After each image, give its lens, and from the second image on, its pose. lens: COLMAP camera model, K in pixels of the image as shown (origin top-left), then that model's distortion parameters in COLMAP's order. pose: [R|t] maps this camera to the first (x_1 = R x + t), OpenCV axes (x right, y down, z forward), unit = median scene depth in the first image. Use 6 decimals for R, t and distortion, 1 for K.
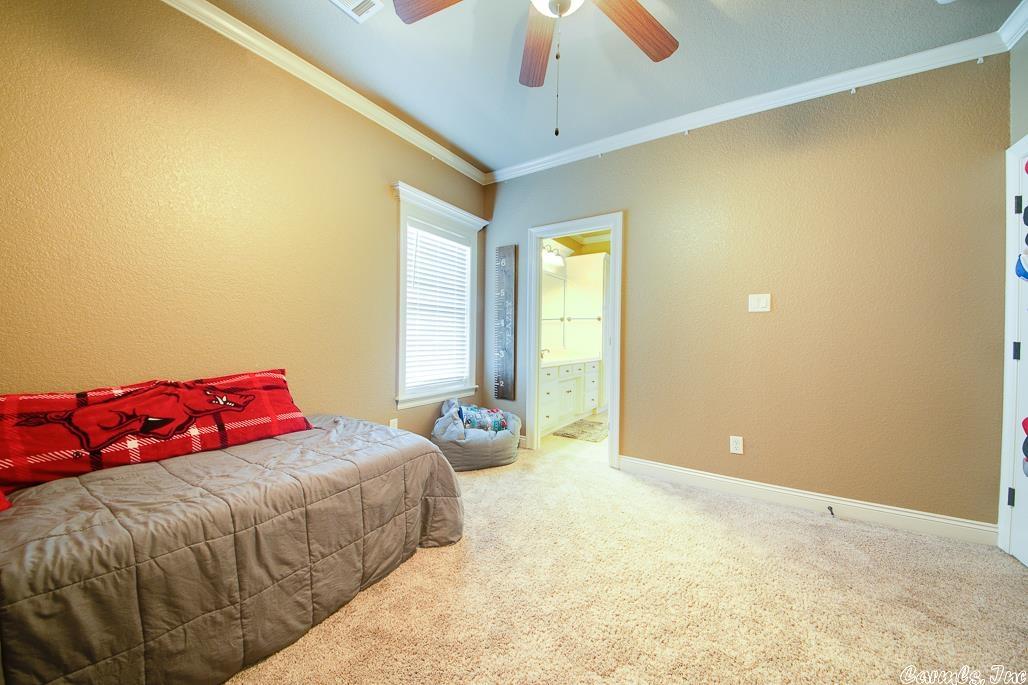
lens RADIAL K [[367.1, 0, 512.6], [0, 367.1, 338.9], [0, 0, 1]] dist [0.020374, -0.016761]
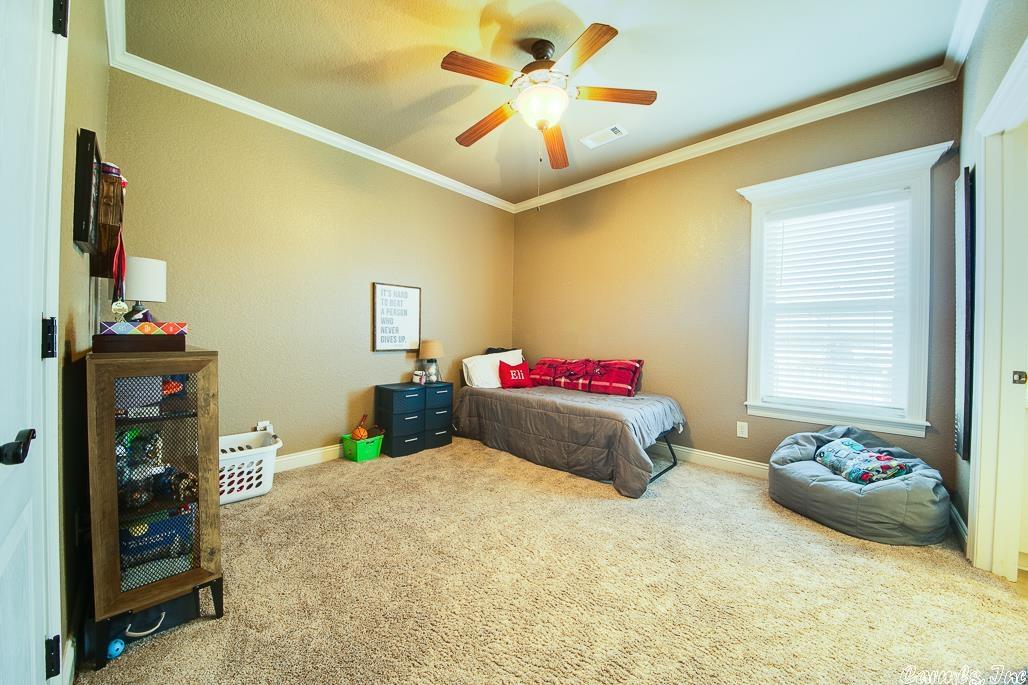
lens RADIAL K [[367.1, 0, 512.6], [0, 367.1, 338.9], [0, 0, 1]] dist [0.020374, -0.016761]
pose [[-0.197103, -0.016534, -0.980243, 1.062898], [-0.022245, 0.999676, -0.012389, 0.021922], [0.980130, 0.019364, -0.197407, 0.764073]]
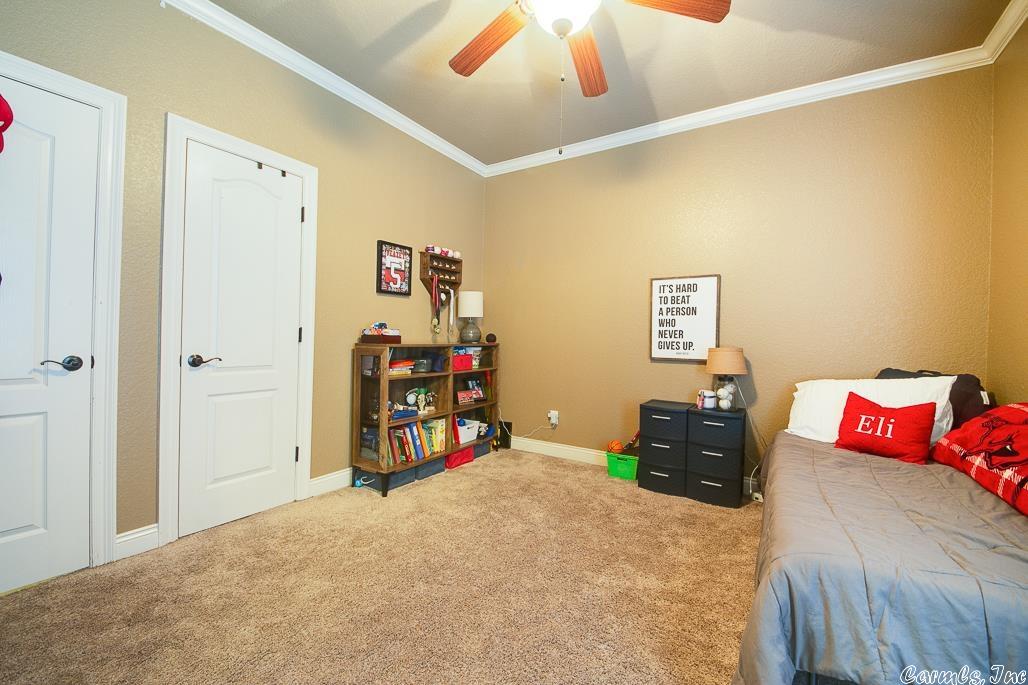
lens RADIAL K [[421.7, 0, 511.6], [0, 421.7, 337.2], [0, 0, 1]] dist [-0.000928, -0.000345]
pose [[-0.998771, -0.043006, 0.024637, 0.127053], [-0.042874, 0.999063, 0.005858, 0.002017], [-0.024866, 0.004795, -0.999679, 1.417260]]
